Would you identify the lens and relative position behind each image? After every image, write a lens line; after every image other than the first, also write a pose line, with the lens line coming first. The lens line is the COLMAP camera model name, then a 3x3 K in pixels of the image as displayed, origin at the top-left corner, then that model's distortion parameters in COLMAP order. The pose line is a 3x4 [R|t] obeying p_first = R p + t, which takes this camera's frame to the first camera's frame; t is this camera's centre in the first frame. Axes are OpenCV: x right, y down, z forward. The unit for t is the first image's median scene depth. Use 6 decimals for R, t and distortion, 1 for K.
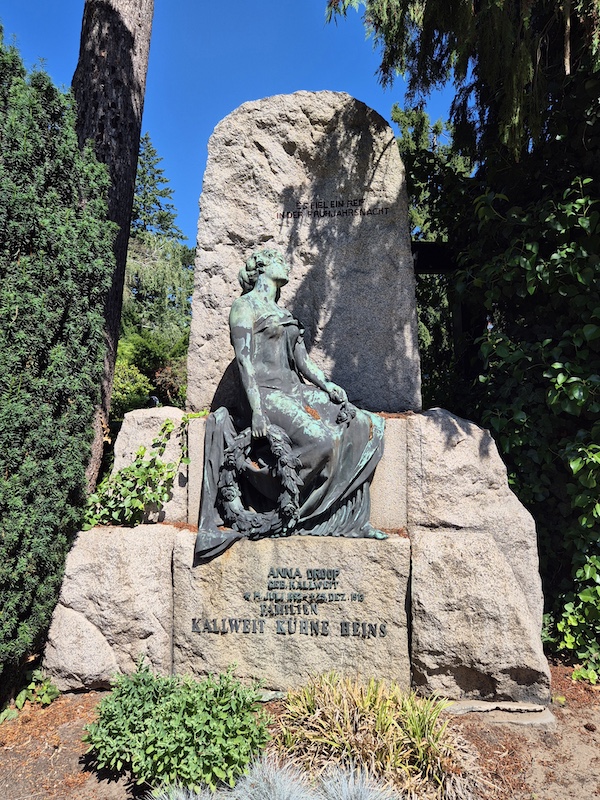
lens RADIAL K [[535.2, 0, 299.9], [0, 535.2, 396.6], [0, 0, 1]] dist [0.003123, -0.002235]
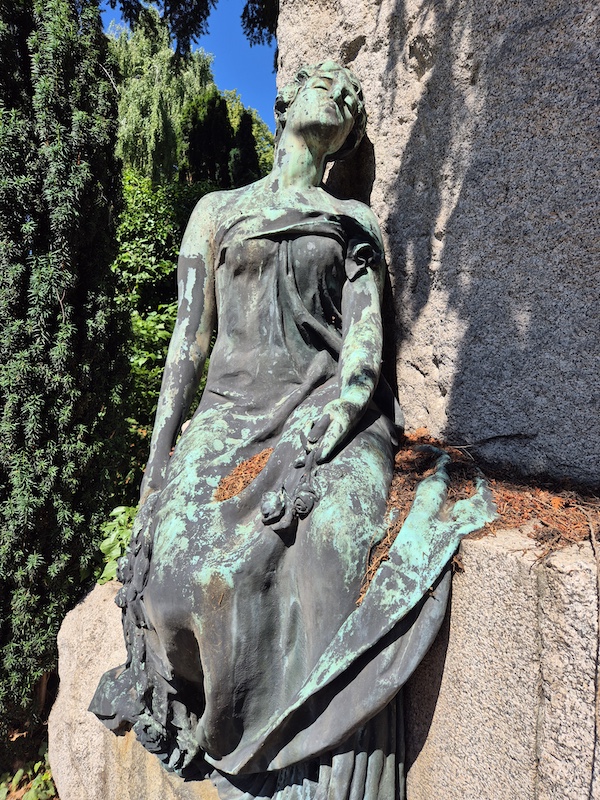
lens RADIAL K [[535.2, 0, 300.2], [0, 535.2, 405.3], [0, 0, 1]] dist [0.003123, -0.002235]
pose [[0.679333, 0.057983, -0.731535, 0.253658], [-0.009898, 0.997507, 0.069872, -0.034068], [0.733763, -0.040226, 0.678214, 0.671846]]
